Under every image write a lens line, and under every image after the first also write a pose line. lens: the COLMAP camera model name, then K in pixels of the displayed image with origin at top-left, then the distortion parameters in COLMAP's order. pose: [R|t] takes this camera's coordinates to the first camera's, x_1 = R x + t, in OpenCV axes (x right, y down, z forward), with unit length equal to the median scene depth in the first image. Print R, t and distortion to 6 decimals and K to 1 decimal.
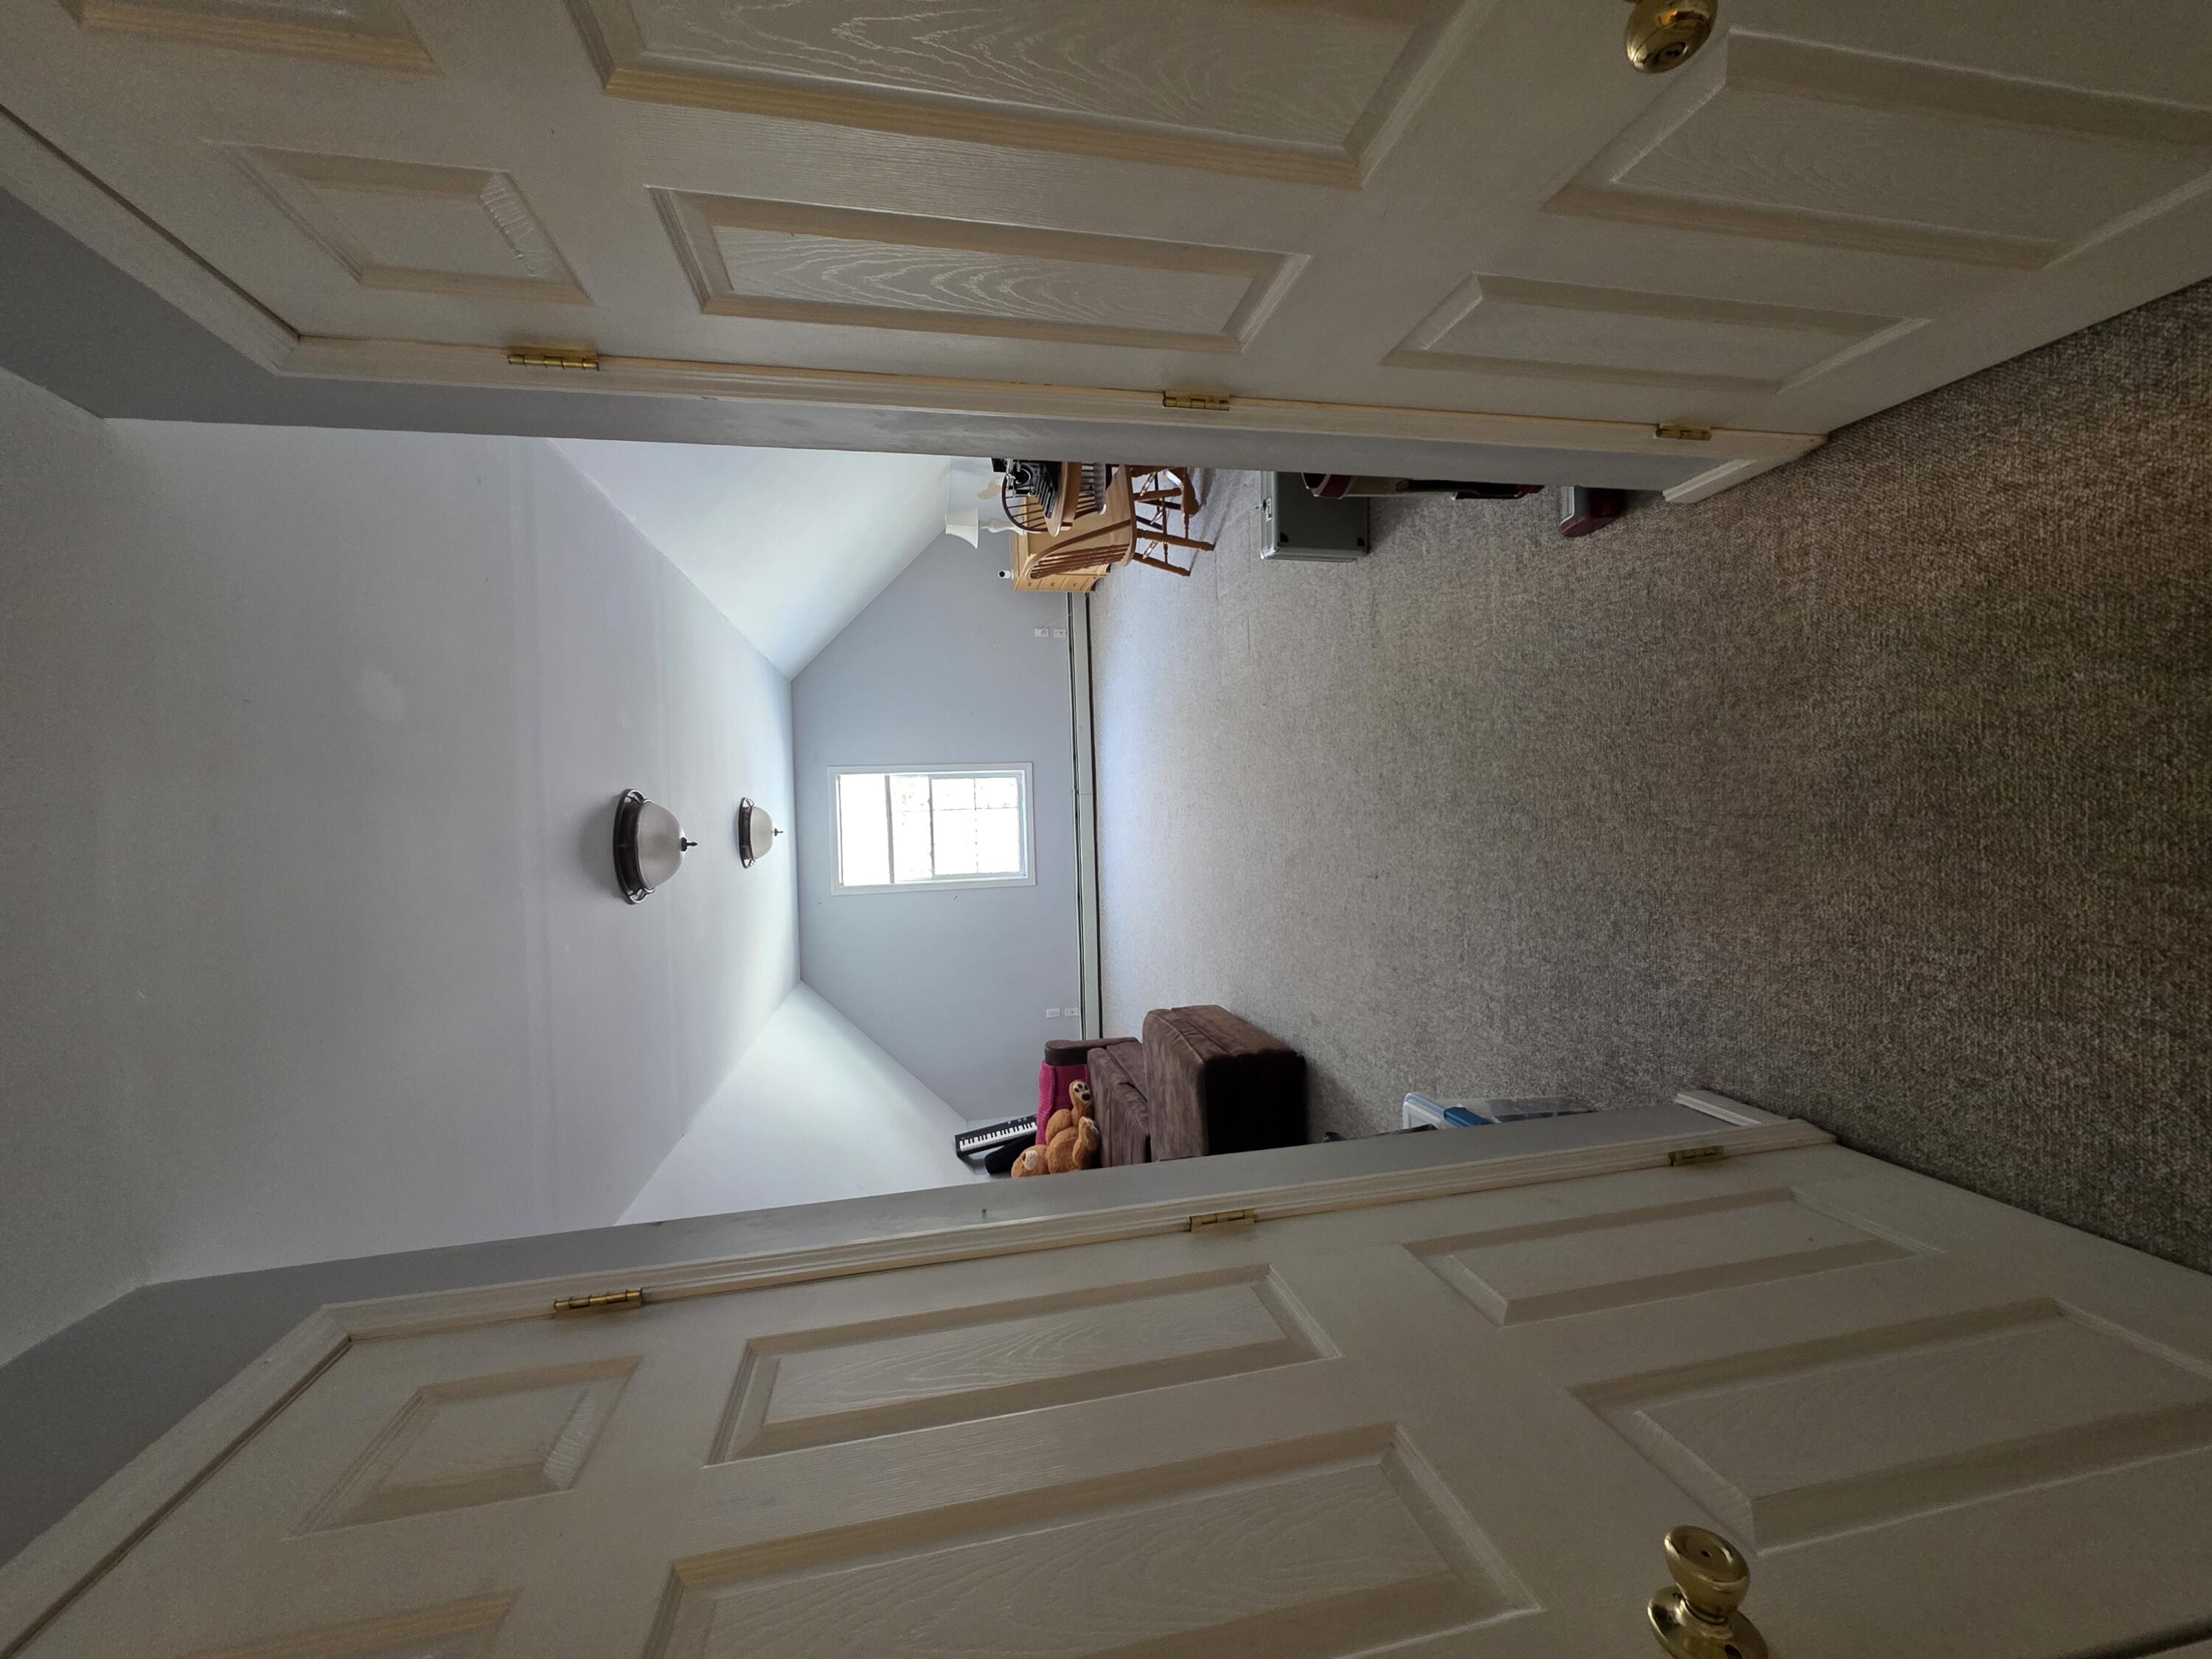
lens RADIAL K [[878.2, 0, 1114.2], [0, 878.2, 832.2], [0, 0, 1]] dist [0.000344, -0.000167]
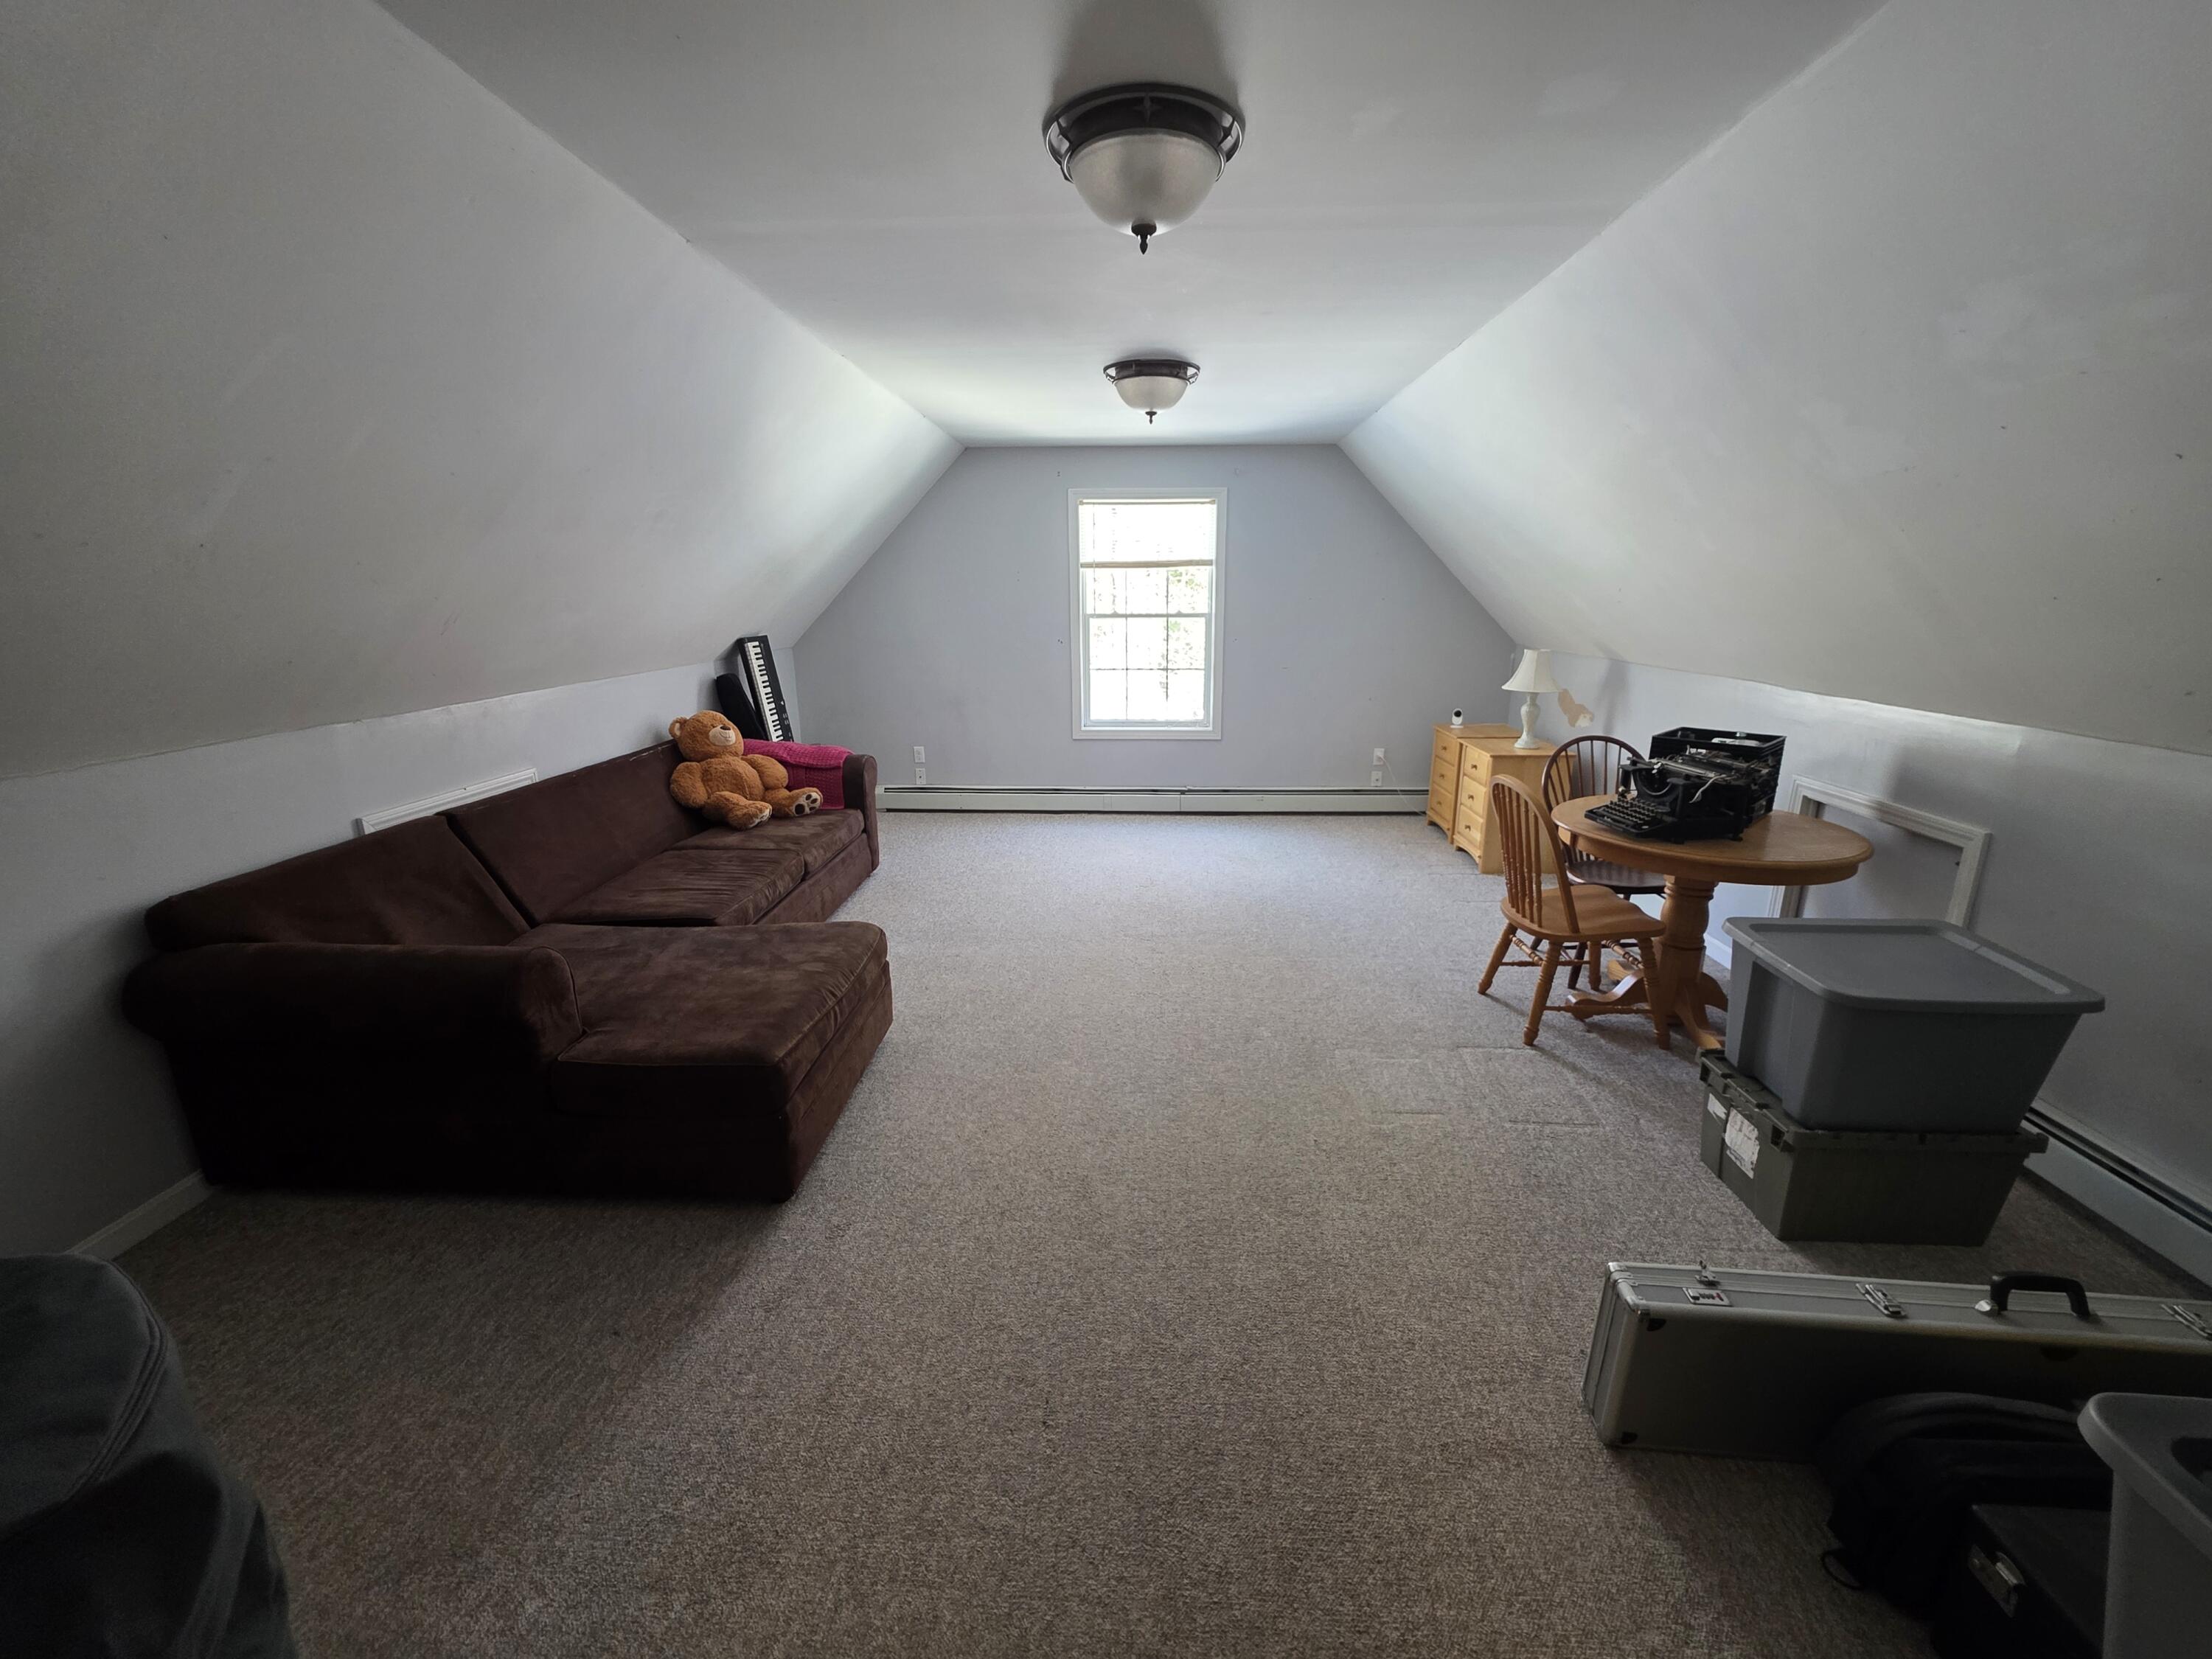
lens RADIAL K [[878.2, 0, 1104.0], [0, 878.2, 820.2], [0, 0, 1]] dist [0.000344, -0.000167]
pose [[-0.035287, 0.998322, 0.045904, -0.073938], [-0.998898, -0.036655, 0.029301, 0.005290], [0.030935, -0.044820, 0.998516, 0.237623]]
